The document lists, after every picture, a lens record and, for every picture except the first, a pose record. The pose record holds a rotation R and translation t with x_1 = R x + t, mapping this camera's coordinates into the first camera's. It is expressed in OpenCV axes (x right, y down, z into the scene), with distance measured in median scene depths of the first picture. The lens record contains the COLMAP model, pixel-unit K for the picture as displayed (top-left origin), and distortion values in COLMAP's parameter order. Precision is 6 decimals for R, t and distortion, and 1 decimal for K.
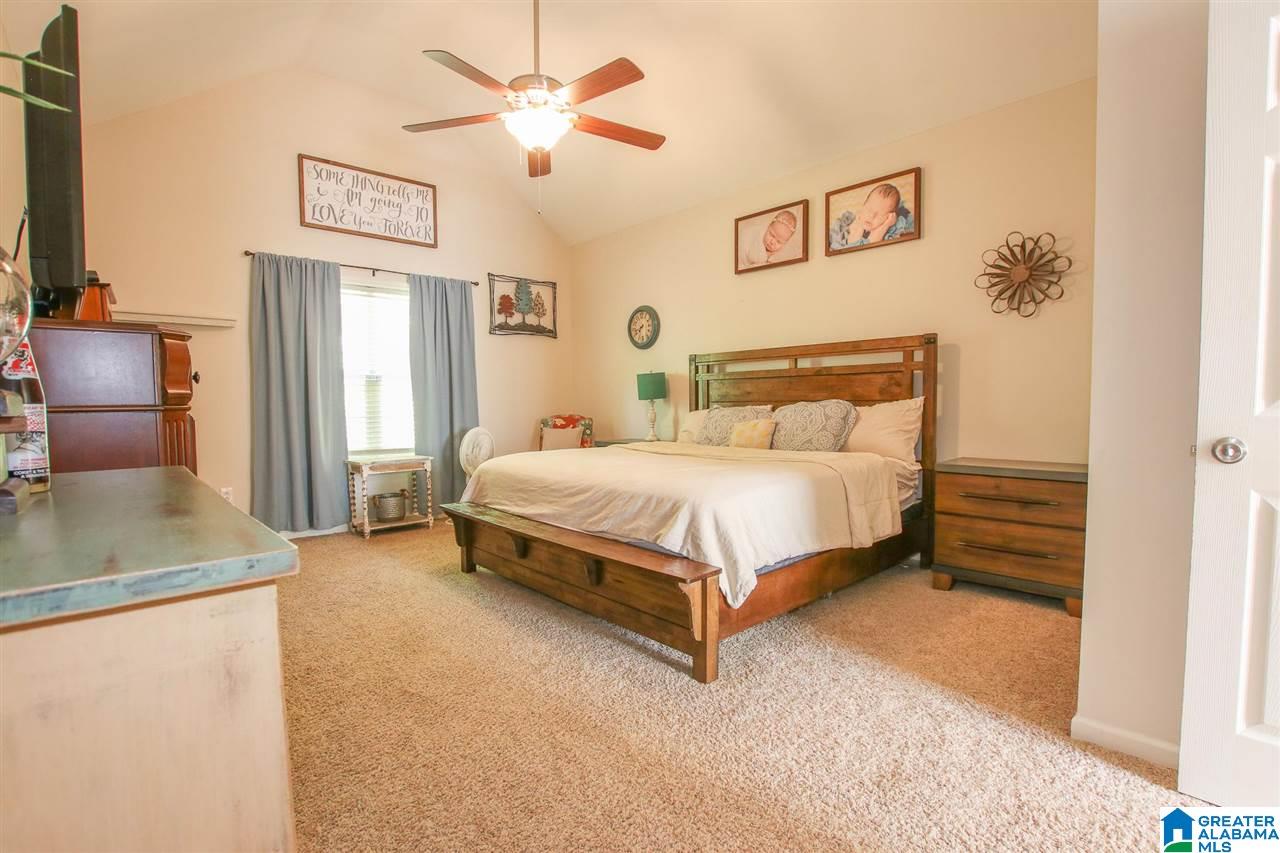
lens RADIAL K [[594.9, 0, 642.3], [0, 594.9, 435.3], [0, 0, 1]] dist [-0.035994, 0.006673]
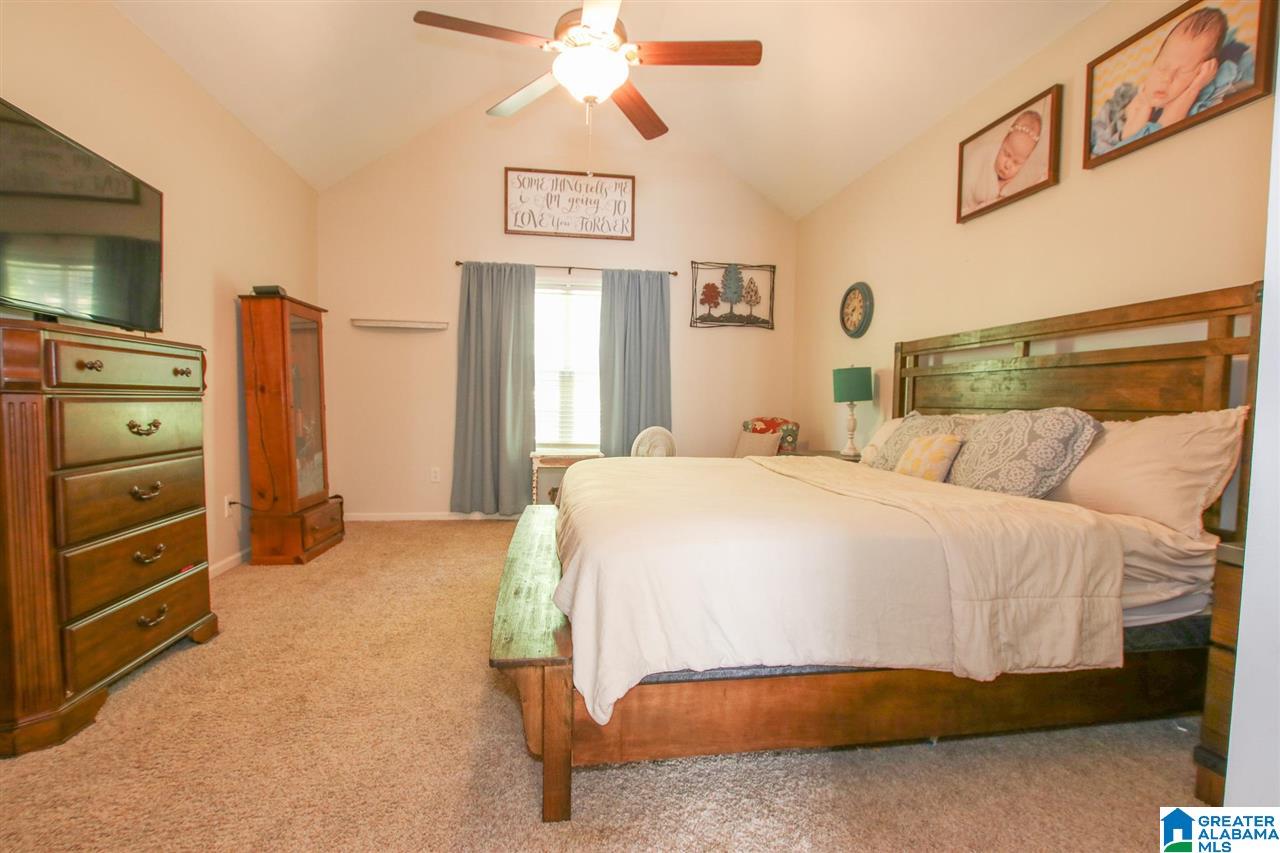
lens RADIAL K [[594.9, 0, 634.5], [0, 594.9, 434.7], [0, 0, 1]] dist [-0.035994, 0.006673]
pose [[0.822276, 0.055966, -0.566330, 0.266883], [-0.057638, 0.998225, 0.014961, -0.015592], [0.566163, 0.020340, 0.824043, 0.246495]]
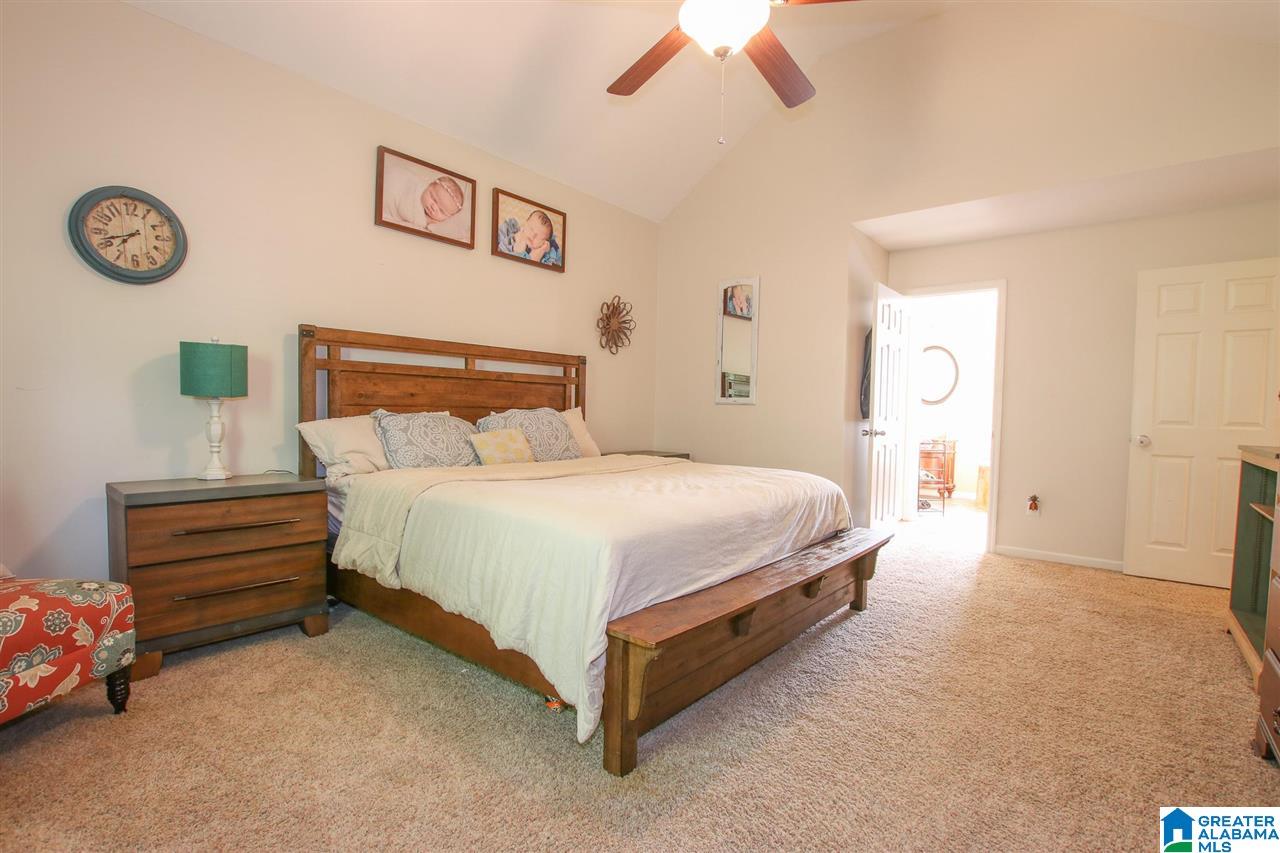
lens RADIAL K [[594.9, 0, 626.8], [0, 594.9, 429.5], [0, 0, 1]] dist [-0.035994, 0.006673]
pose [[-0.120331, -0.021963, 0.992491, -0.617300], [0.035356, 0.999026, 0.026394, -0.039290], [-0.992104, 0.038267, -0.119437, 0.860249]]
